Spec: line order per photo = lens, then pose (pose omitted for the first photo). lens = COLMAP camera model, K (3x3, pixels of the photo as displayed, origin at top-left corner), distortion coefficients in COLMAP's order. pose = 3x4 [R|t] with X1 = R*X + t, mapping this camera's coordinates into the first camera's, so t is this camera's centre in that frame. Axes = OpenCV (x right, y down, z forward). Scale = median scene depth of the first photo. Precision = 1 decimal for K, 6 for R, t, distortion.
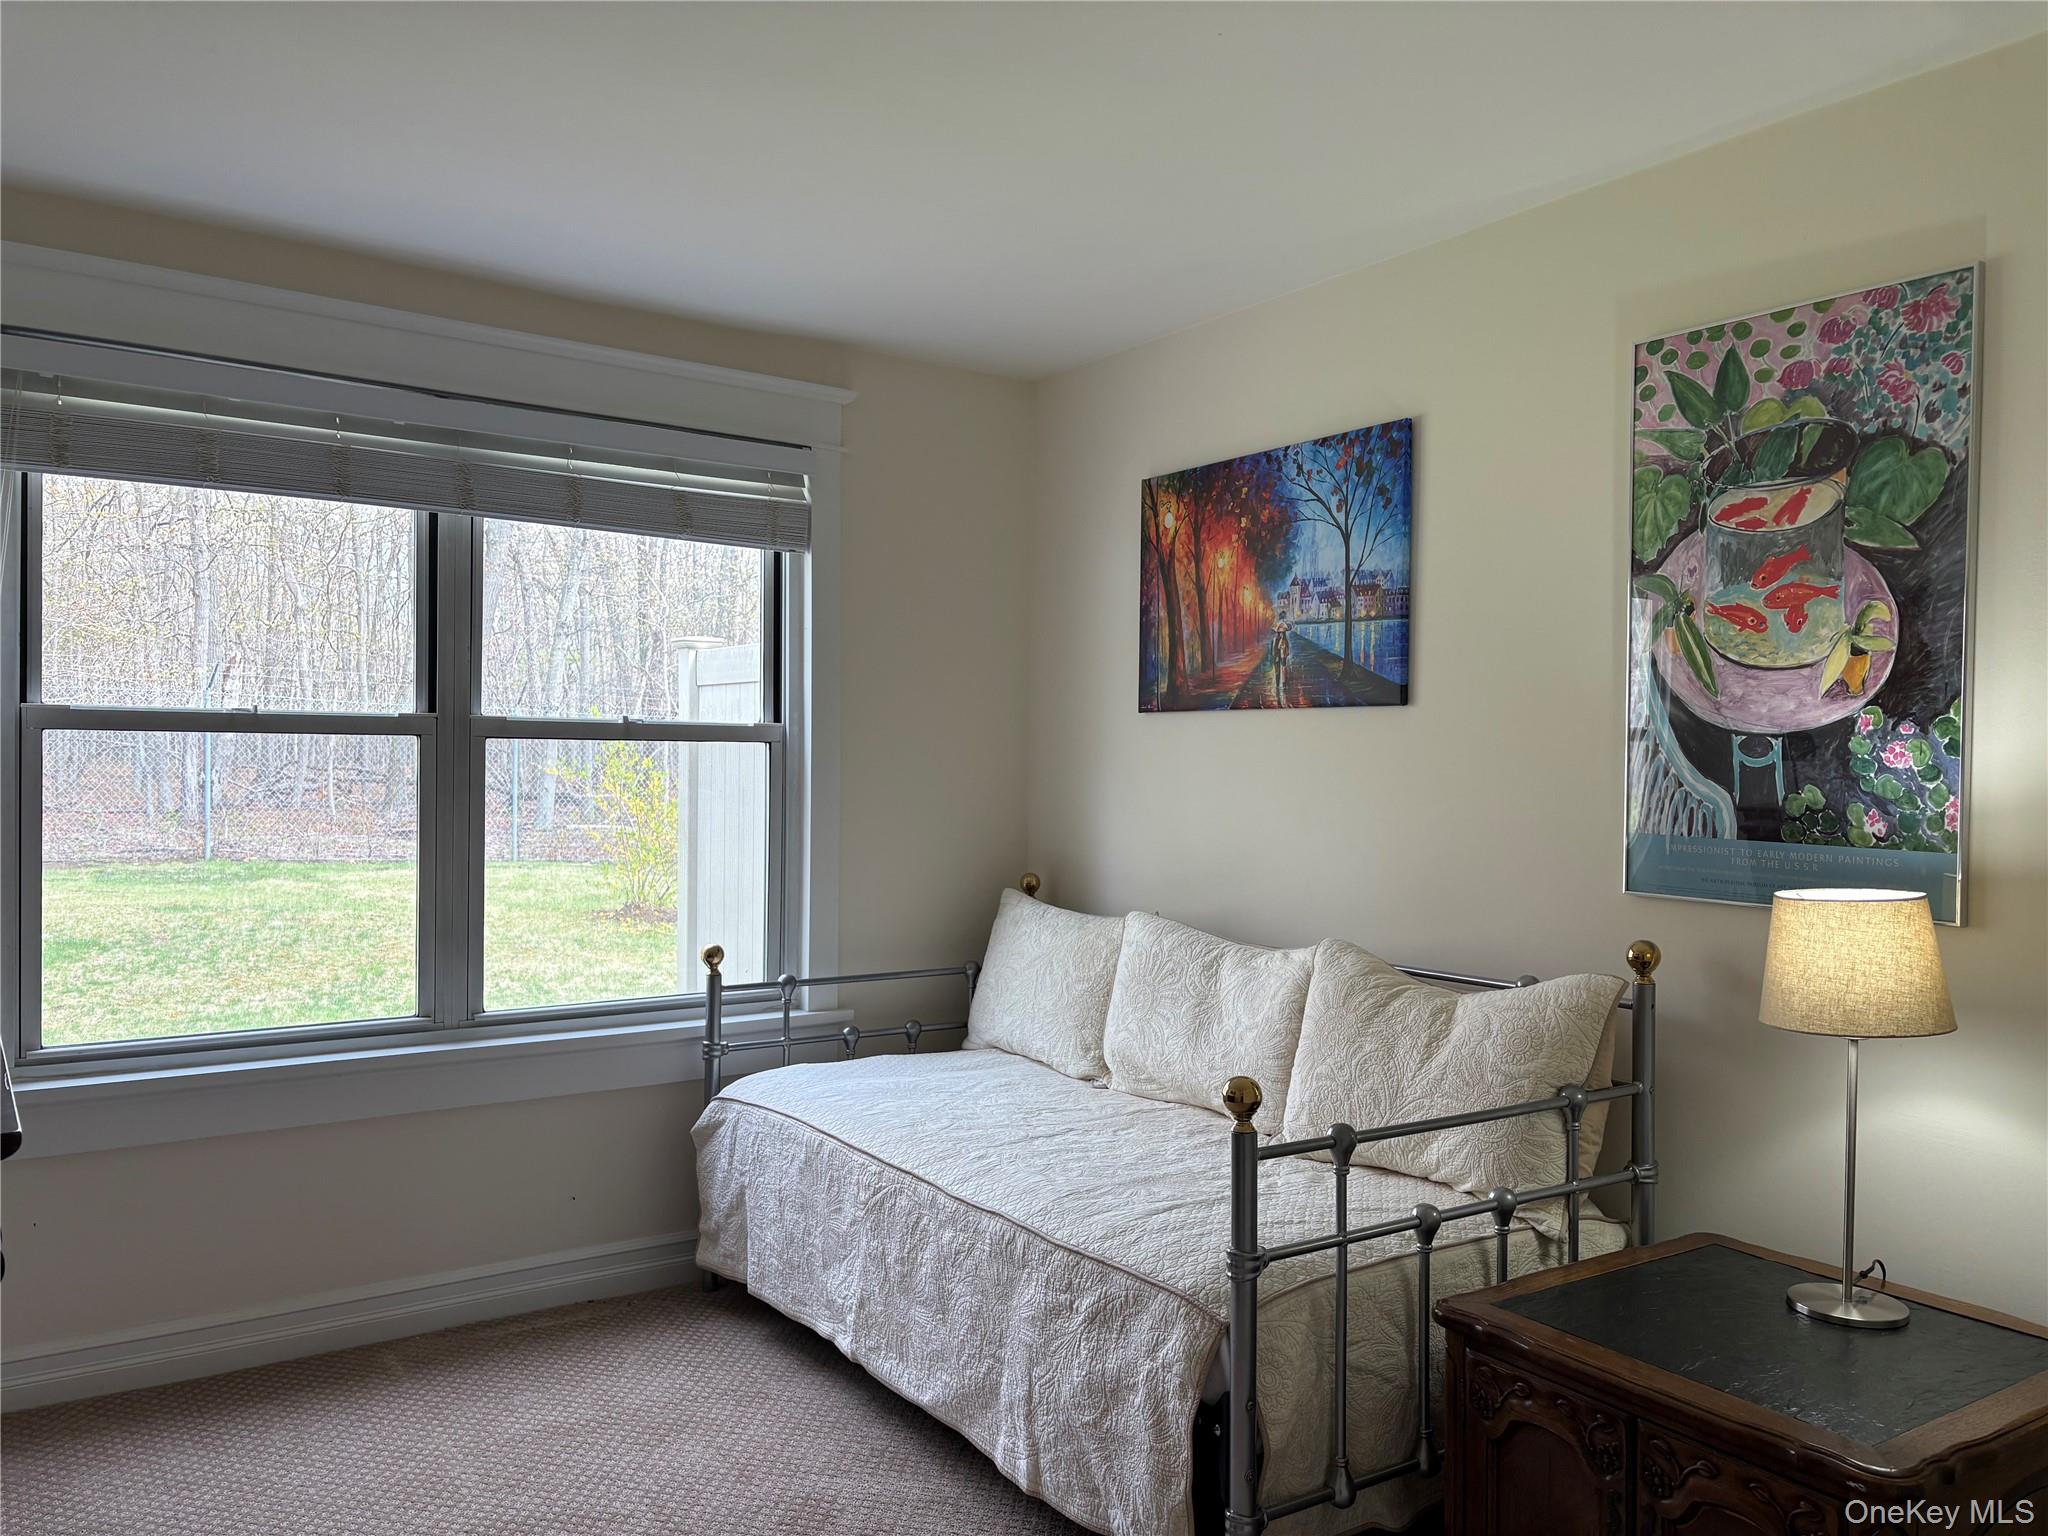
lens RADIAL K [[1522.0, 0, 1068.4], [0, 1522.0, 772.7], [0, 0, 1]] dist [0.006126, 0.000832]
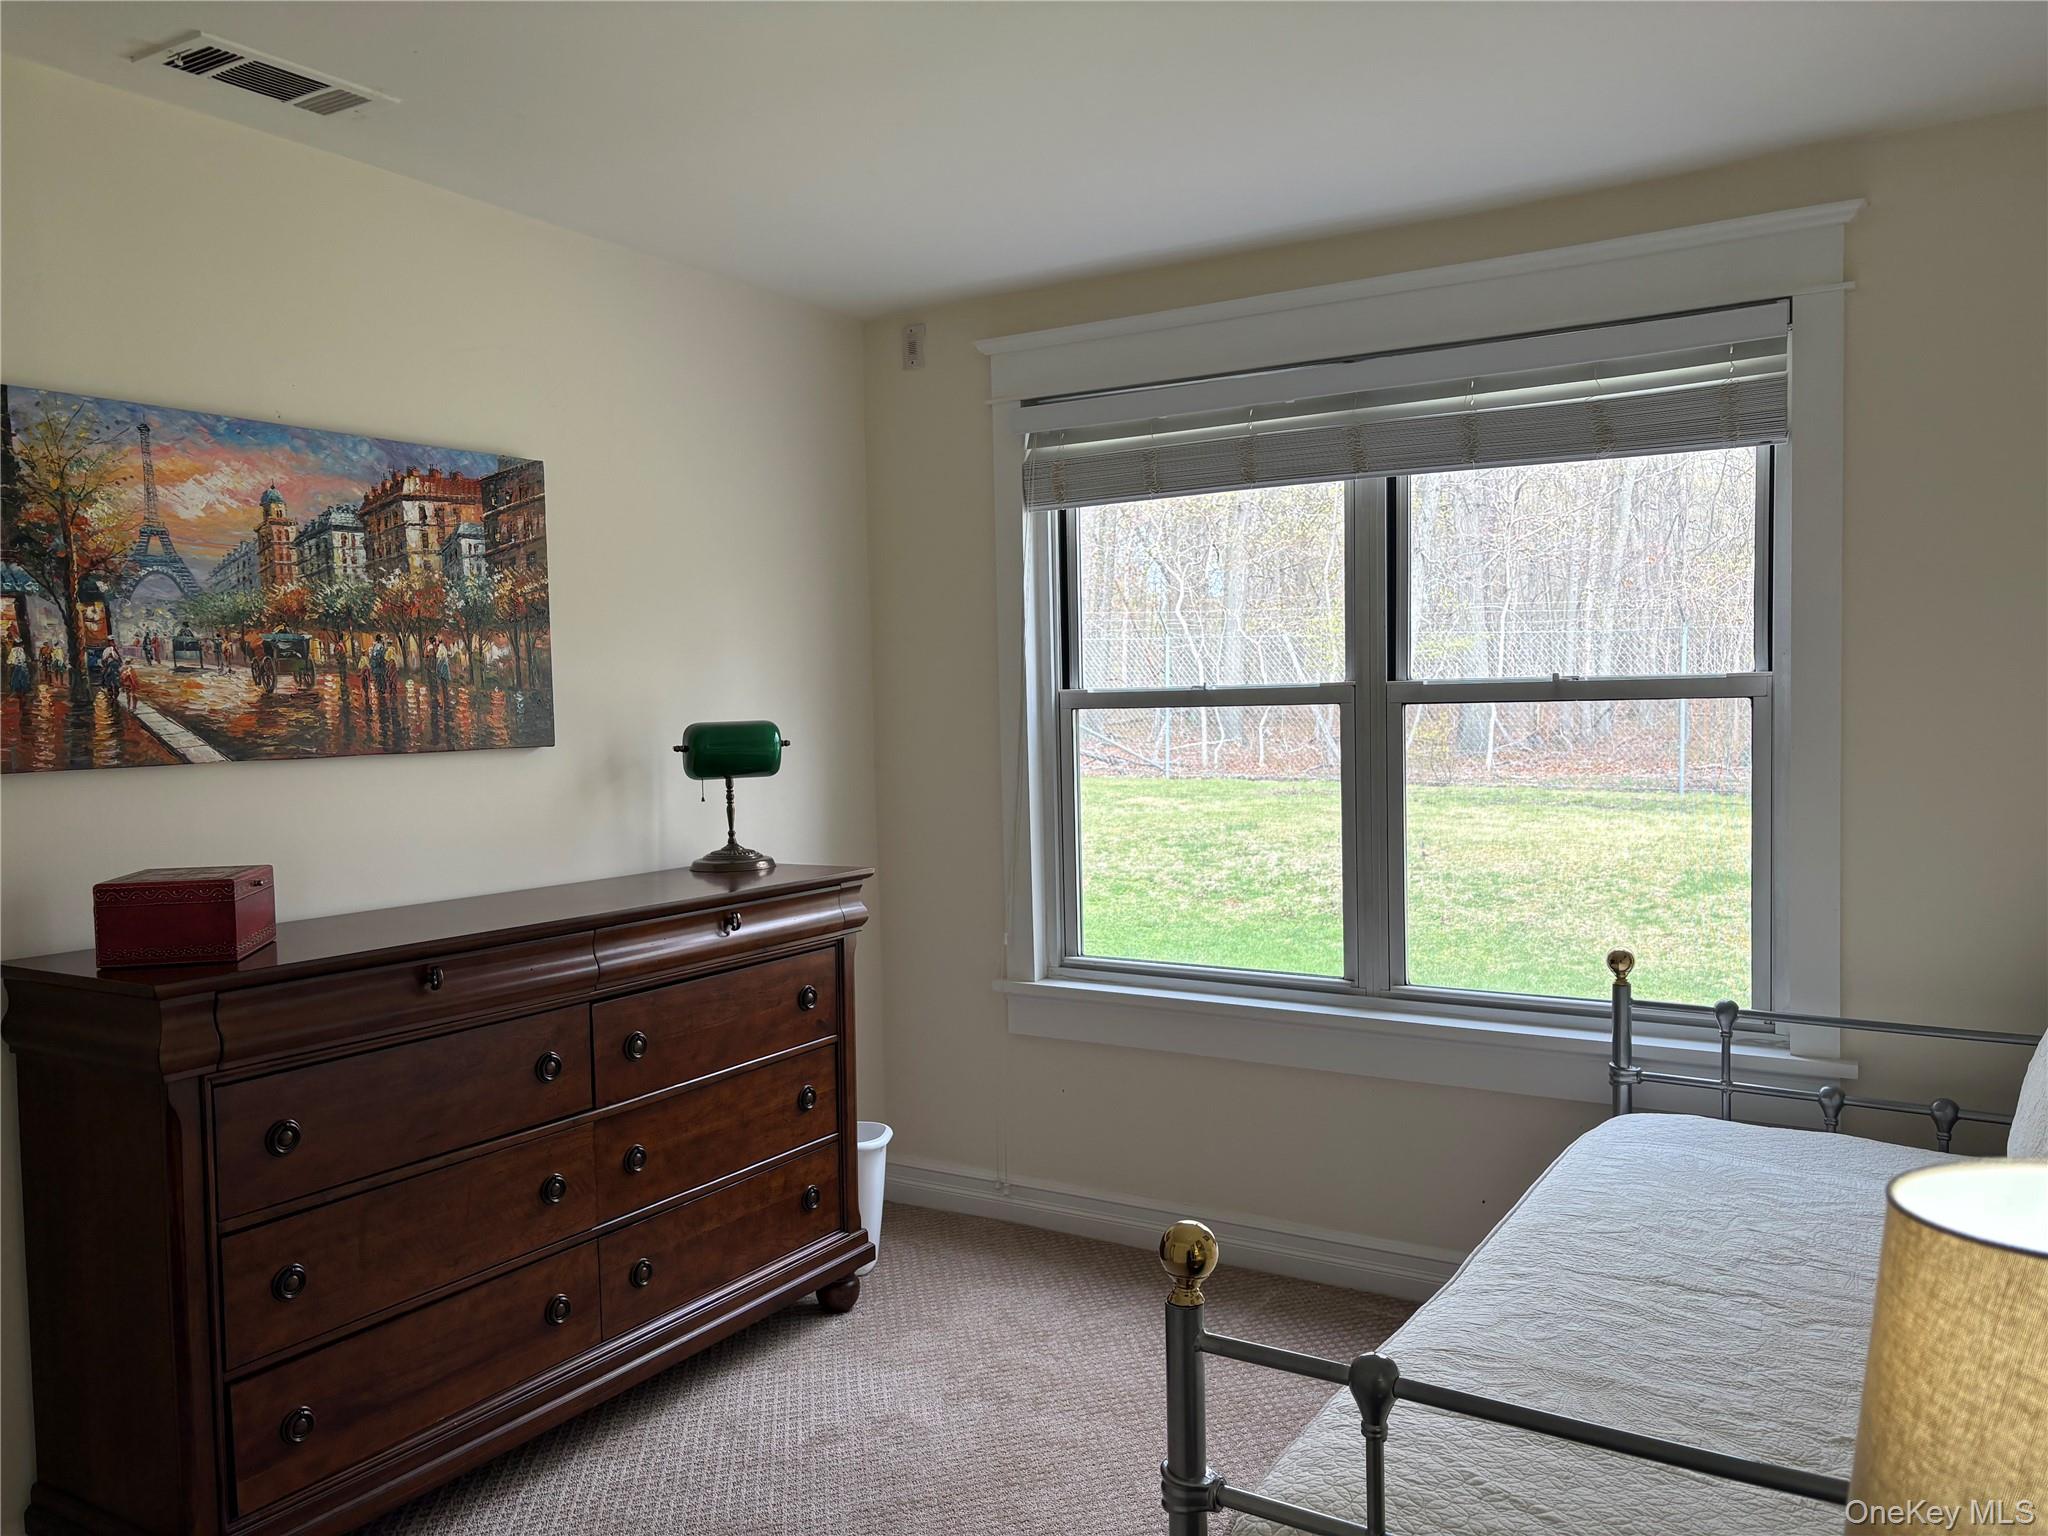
lens RADIAL K [[1522.0, 0, 1068.4], [0, 1522.0, 772.7], [0, 0, 1]] dist [0.006126, 0.000832]
pose [[0.377051, 0.020799, -0.925959, 0.431192], [0.013695, 0.999513, 0.028028, -0.008857], [0.926091, -0.023249, 0.376582, 0.432683]]
